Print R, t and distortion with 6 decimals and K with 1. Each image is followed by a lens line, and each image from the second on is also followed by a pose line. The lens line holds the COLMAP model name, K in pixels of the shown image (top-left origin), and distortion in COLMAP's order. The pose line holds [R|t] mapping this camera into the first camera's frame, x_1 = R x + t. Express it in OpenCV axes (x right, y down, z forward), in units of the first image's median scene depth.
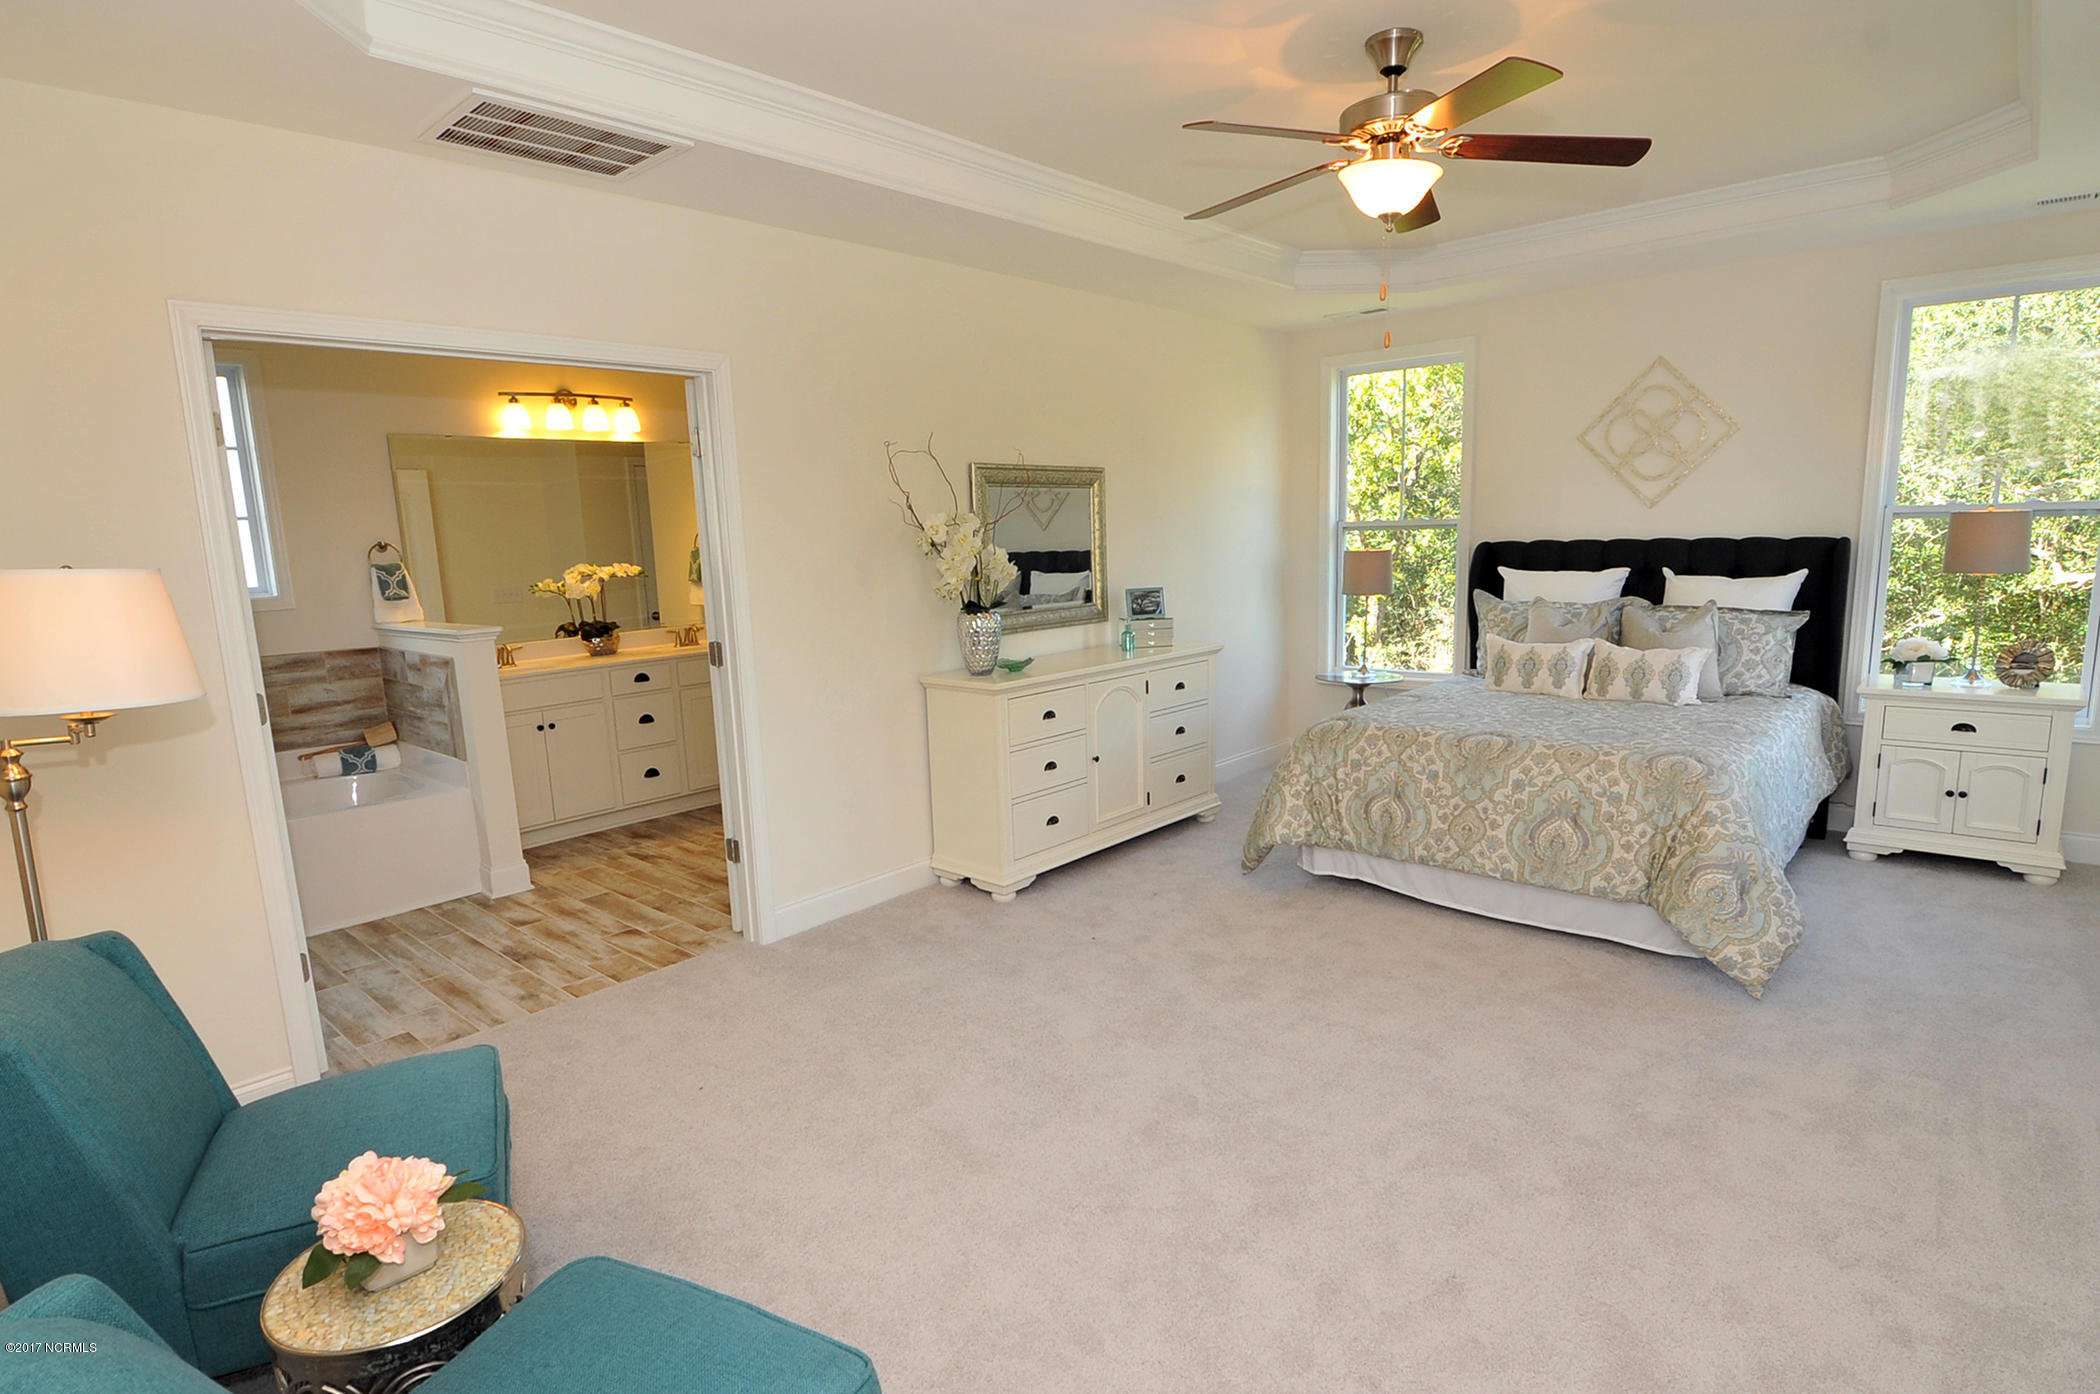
lens RADIAL K [[1059.9, 0, 1053.4], [0, 1059.9, 703.7], [0, 0, 1]] dist [-0.002134, -0.000843]
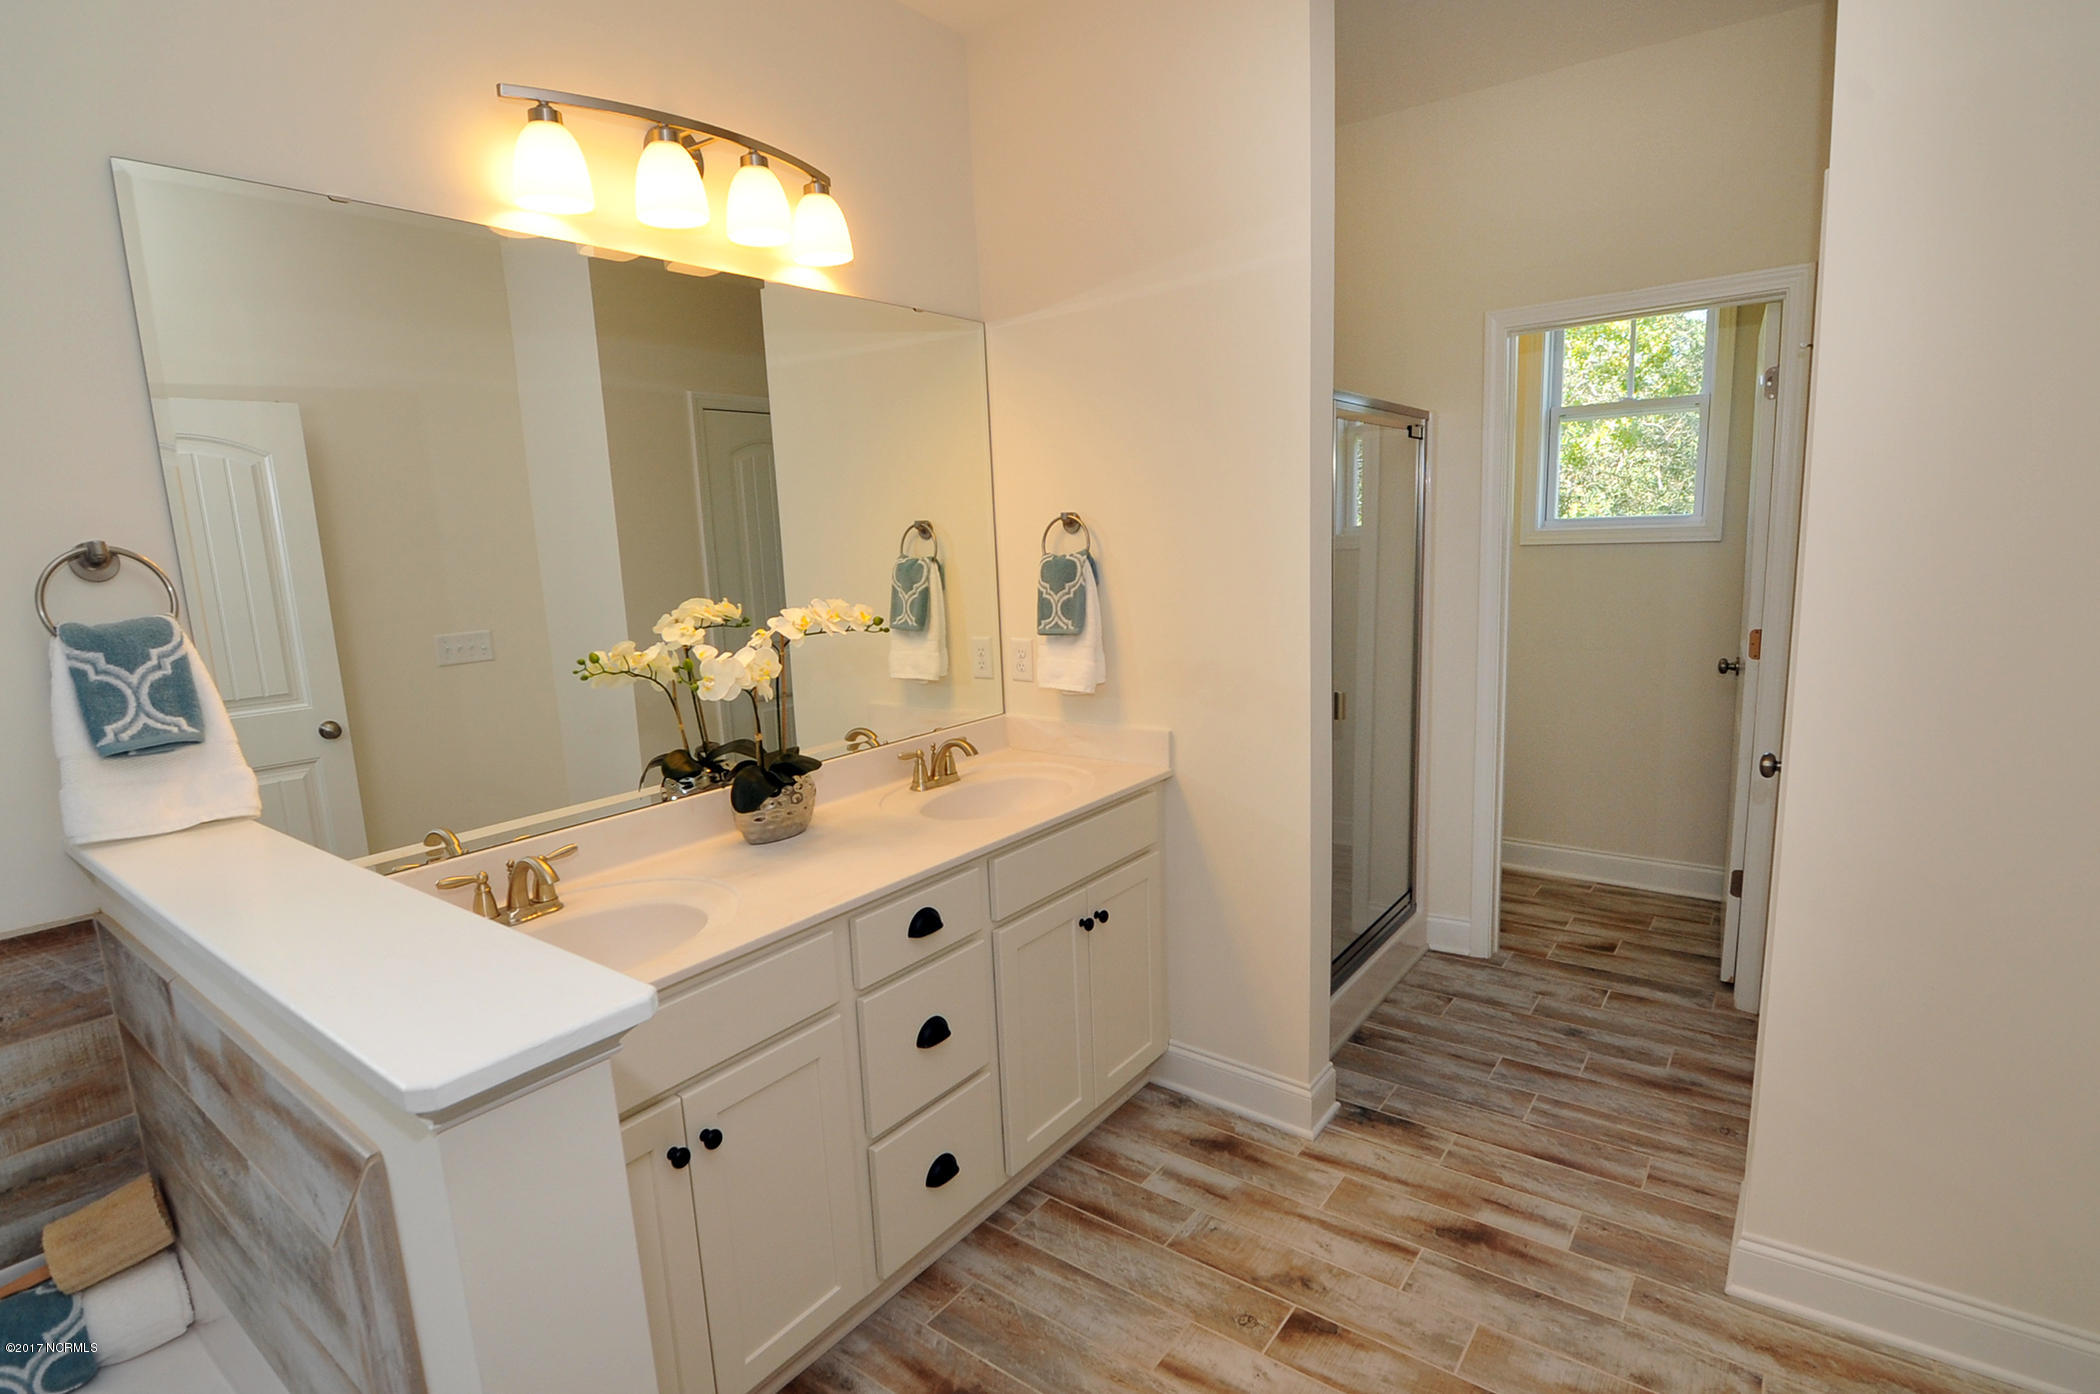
lens RADIAL K [[1017.3, 0, 1050.0], [0, 1017.3, 697.0], [0, 0, 1]] dist [-0.012938, -0.000486]
pose [[0.995961, -0.021389, 0.087203, -0.397814], [0.021745, 0.999759, -0.003140, -0.103755], [-0.087114, 0.005024, 0.996186, 0.697360]]
